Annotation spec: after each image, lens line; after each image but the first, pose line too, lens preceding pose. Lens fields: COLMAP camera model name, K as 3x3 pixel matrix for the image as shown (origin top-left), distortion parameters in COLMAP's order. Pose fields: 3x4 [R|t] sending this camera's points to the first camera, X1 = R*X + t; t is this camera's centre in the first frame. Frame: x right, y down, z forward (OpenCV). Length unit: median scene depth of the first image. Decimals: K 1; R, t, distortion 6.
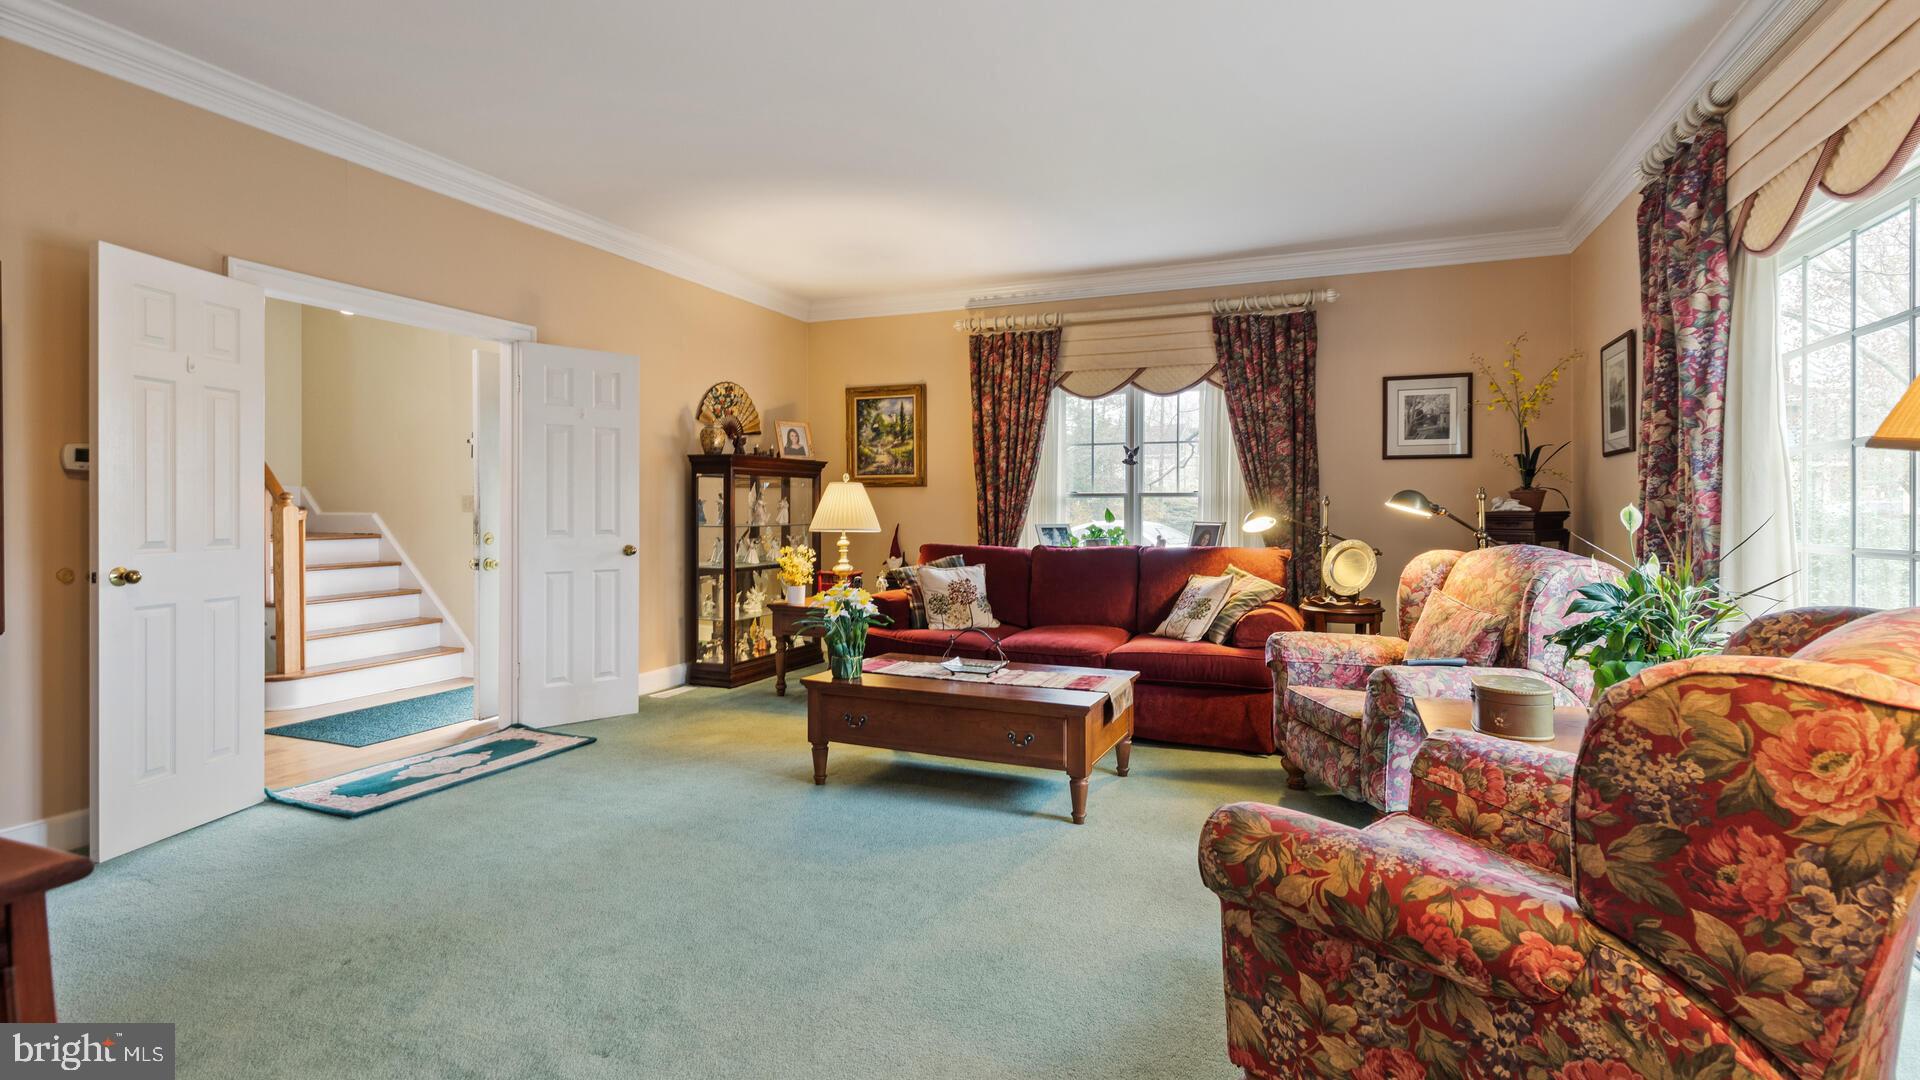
lens RADIAL K [[885.0, 0, 969.0], [0, 885.0, 511.4], [0, 0, 1]] dist [0.013115, -0.002579]
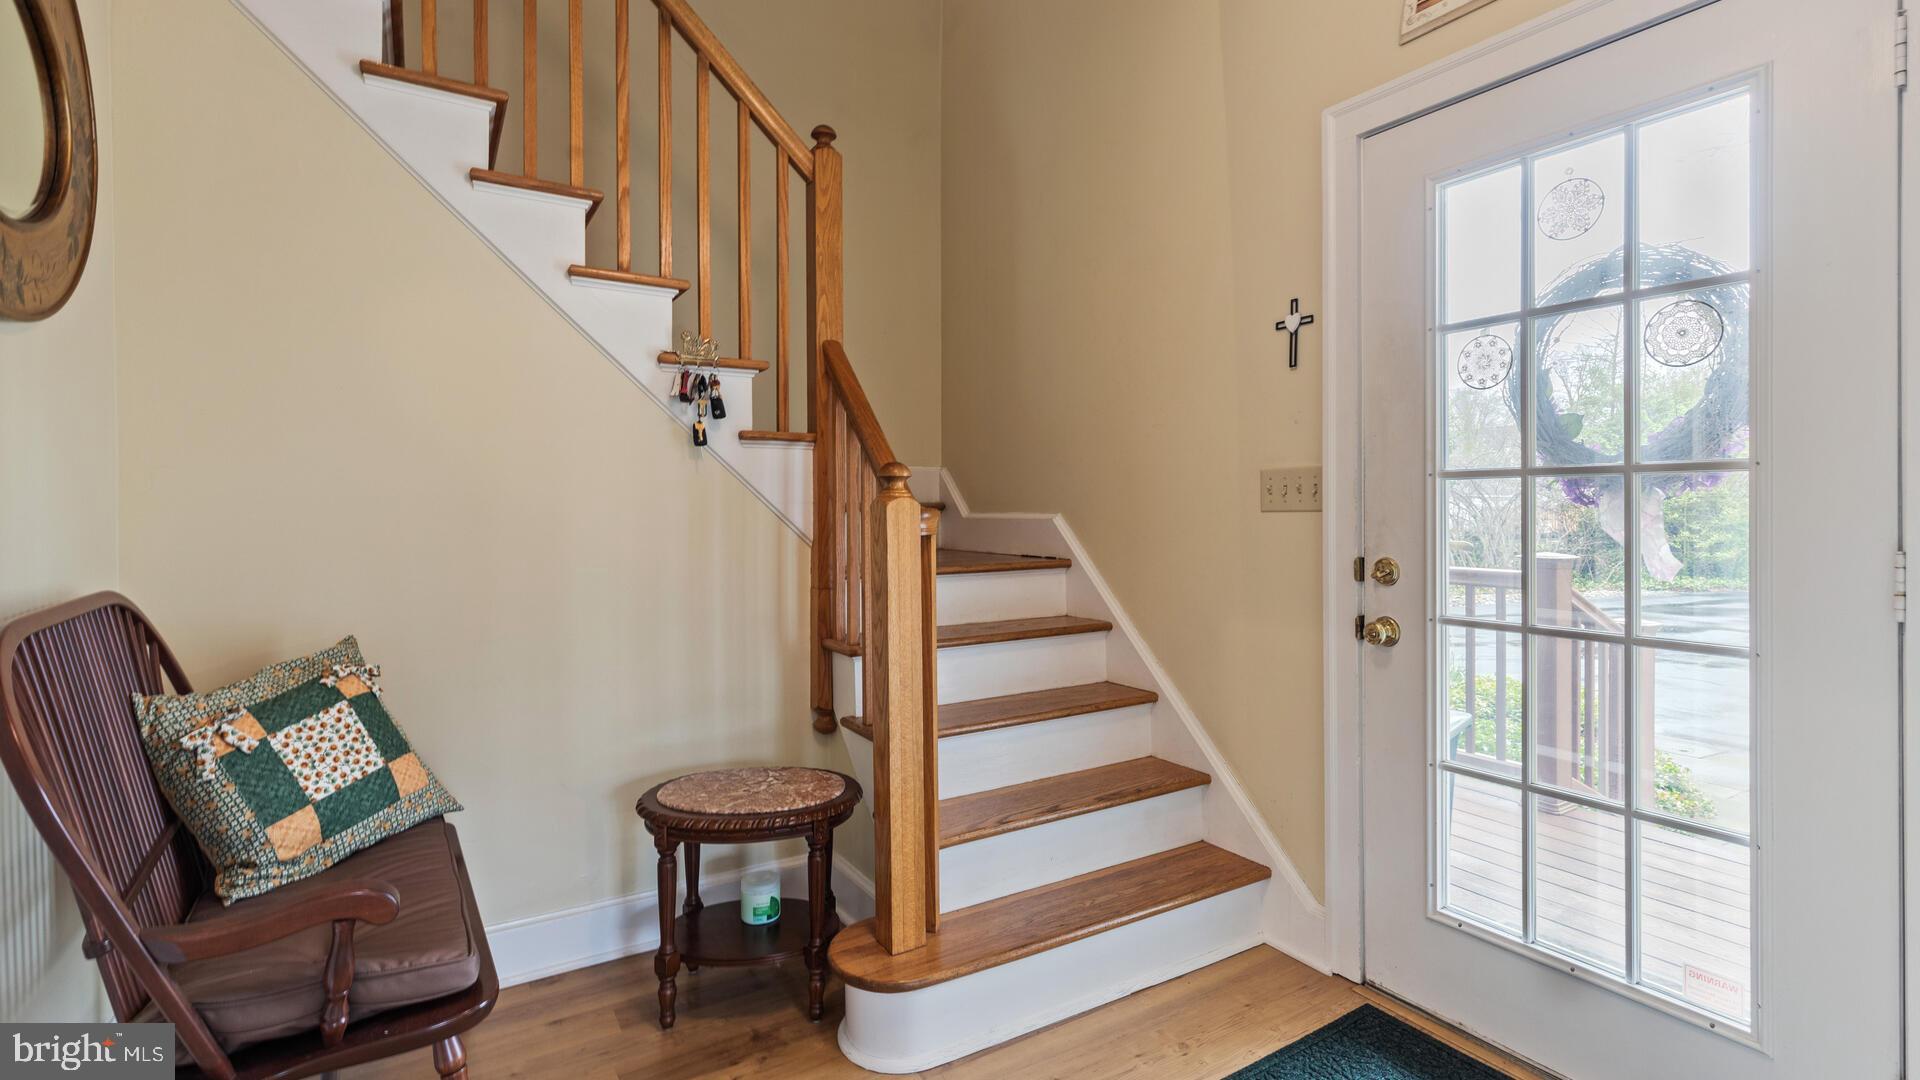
lens RADIAL K [[885.0, 0, 969.5], [0, 885.0, 505.6], [0, 0, 1]] dist [0.013115, -0.002579]
pose [[0.802727, -0.014188, -0.596177, -0.449433], [0.014372, 0.999887, -0.004444, -0.001423], [0.596173, -0.005001, 0.802840, 0.628235]]
